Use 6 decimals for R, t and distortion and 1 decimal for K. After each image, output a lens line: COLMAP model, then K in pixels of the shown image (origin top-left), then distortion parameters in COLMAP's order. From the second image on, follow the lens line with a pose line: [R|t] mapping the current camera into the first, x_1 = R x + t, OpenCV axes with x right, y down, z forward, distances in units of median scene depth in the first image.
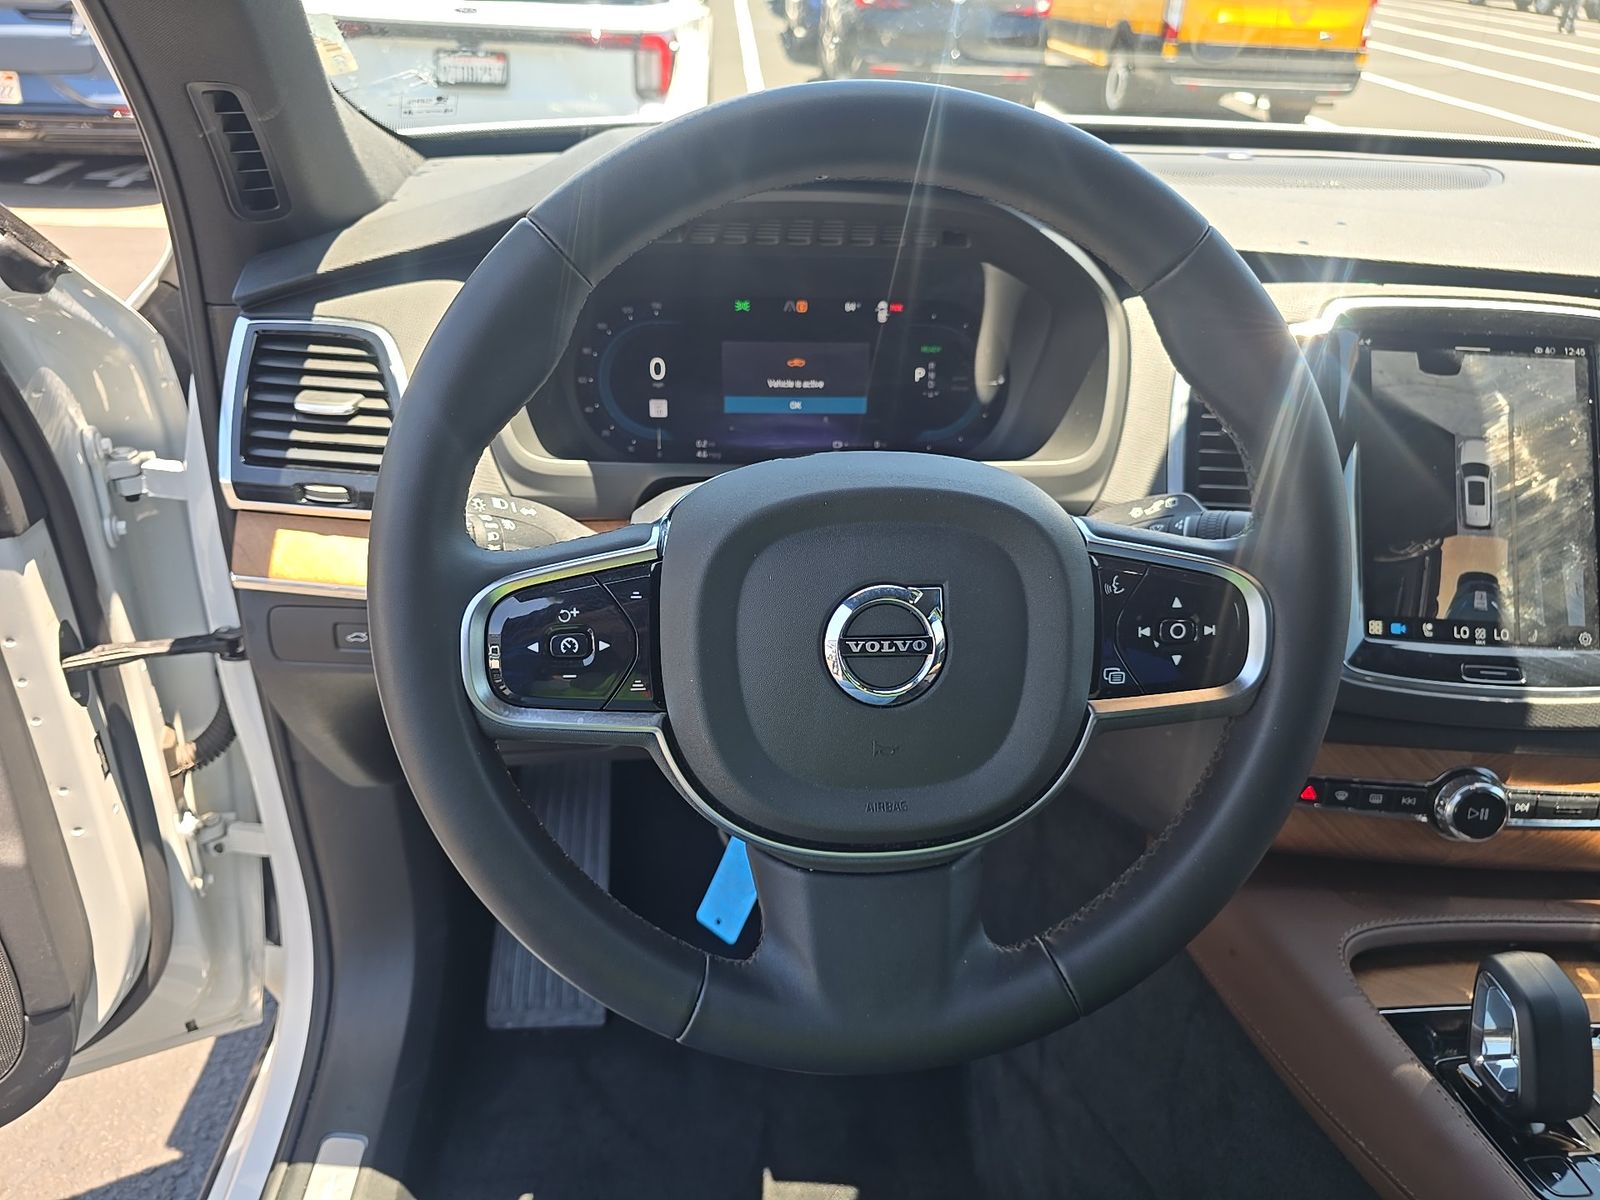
lens RADIAL K [[1084.5, 0, 810.2], [0, 1084.5, 608.7], [0, 0, 1]] dist [0.045408, -0.034915]
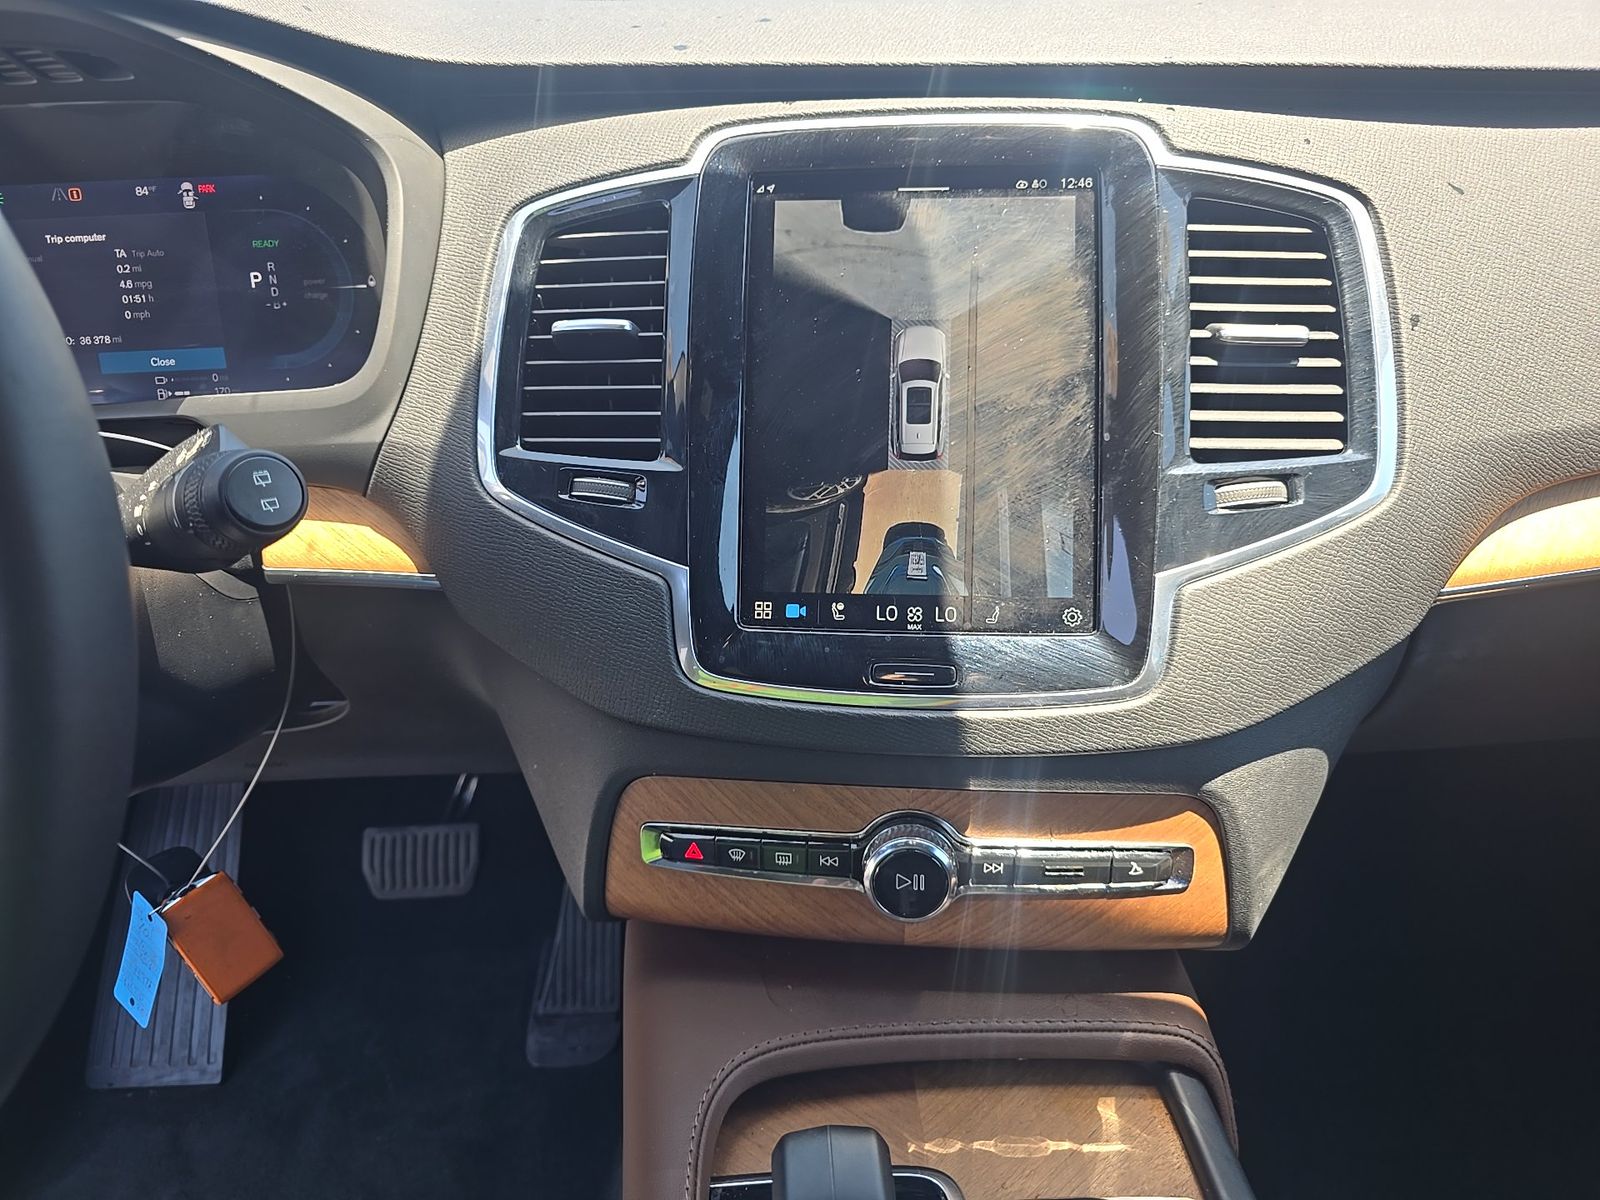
lens RADIAL K [[1084.5, 0, 806.4], [0, 1084.5, 604.7], [0, 0, 1]] dist [0.045408, -0.034915]
pose [[0.995369, -0.036265, -0.089028, 0.593918], [0.039507, 0.998609, 0.034924, -0.008970], [0.087638, -0.038279, 0.995417, 0.325710]]
